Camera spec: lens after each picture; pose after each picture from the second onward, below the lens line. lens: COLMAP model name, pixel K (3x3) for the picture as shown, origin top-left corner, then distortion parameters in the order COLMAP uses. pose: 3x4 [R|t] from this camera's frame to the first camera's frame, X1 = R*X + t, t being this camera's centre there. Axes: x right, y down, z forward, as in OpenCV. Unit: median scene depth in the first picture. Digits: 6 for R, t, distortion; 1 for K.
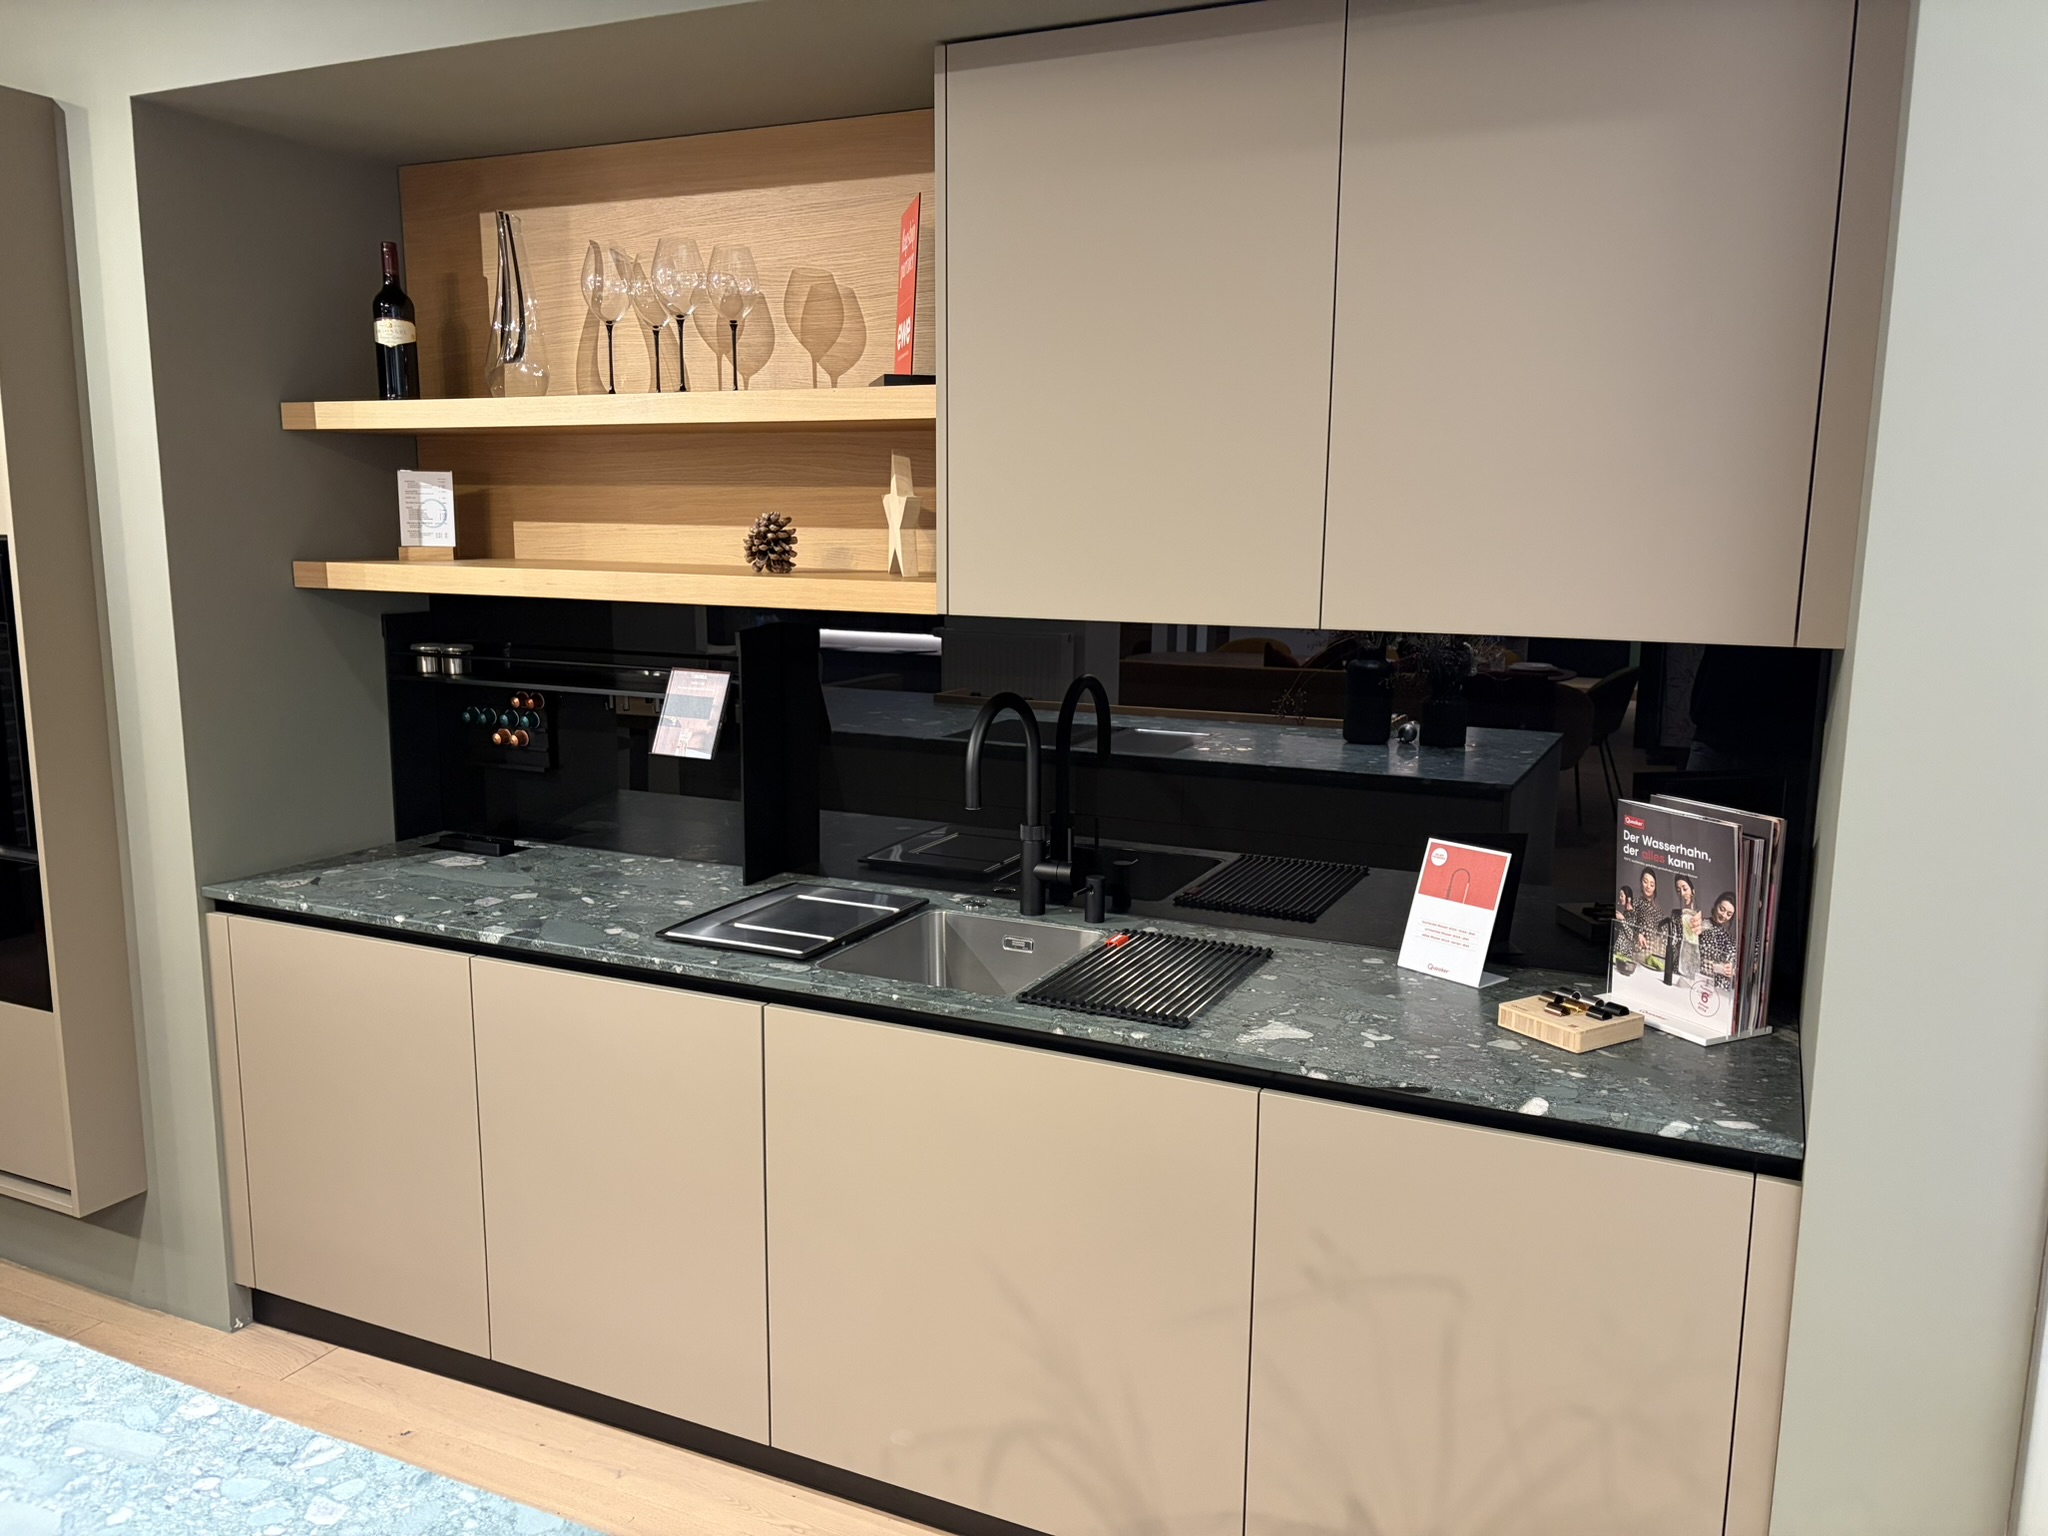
lens RADIAL K [[1559.0, 0, 1023.1], [0, 1559.0, 776.1], [0, 0, 1]] dist [0.029346, -0.047274]
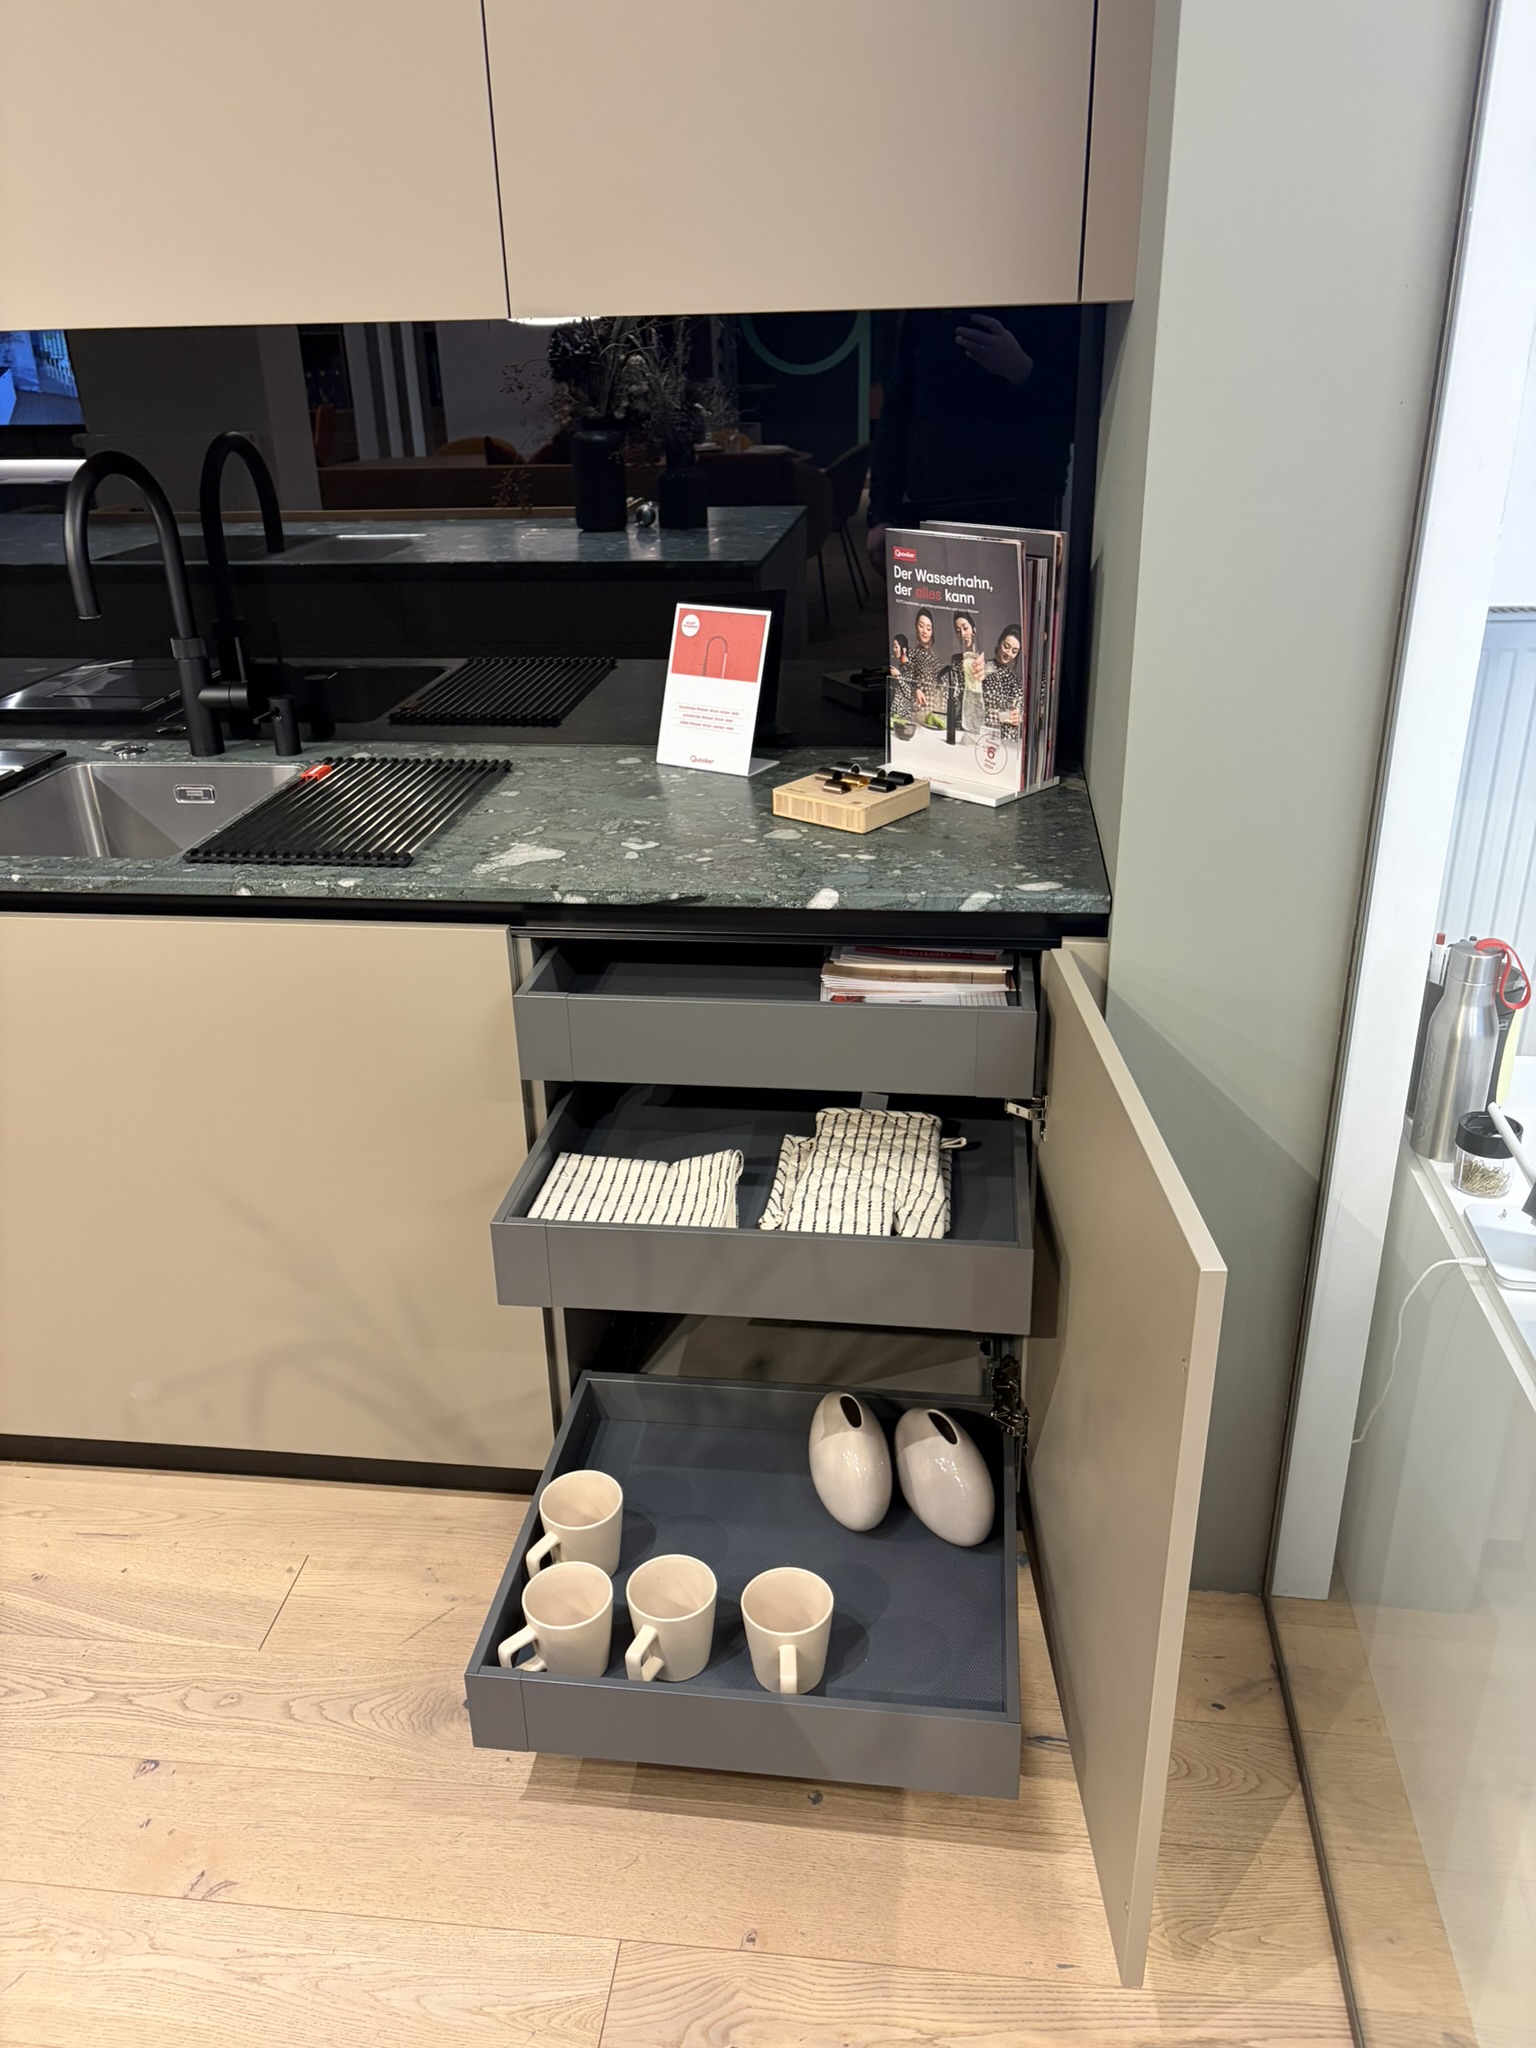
lens RADIAL K [[1533.4, 0, 757.3], [0, 1533.4, 1038.3], [0, 0, 1]] dist [0.088652, -0.109617]
pose [[0.950550, -0.164483, 0.263438, 0.045001], [0.088483, 0.956511, 0.277951, 0.036577], [-0.297700, -0.240897, 0.923766, 0.167479]]
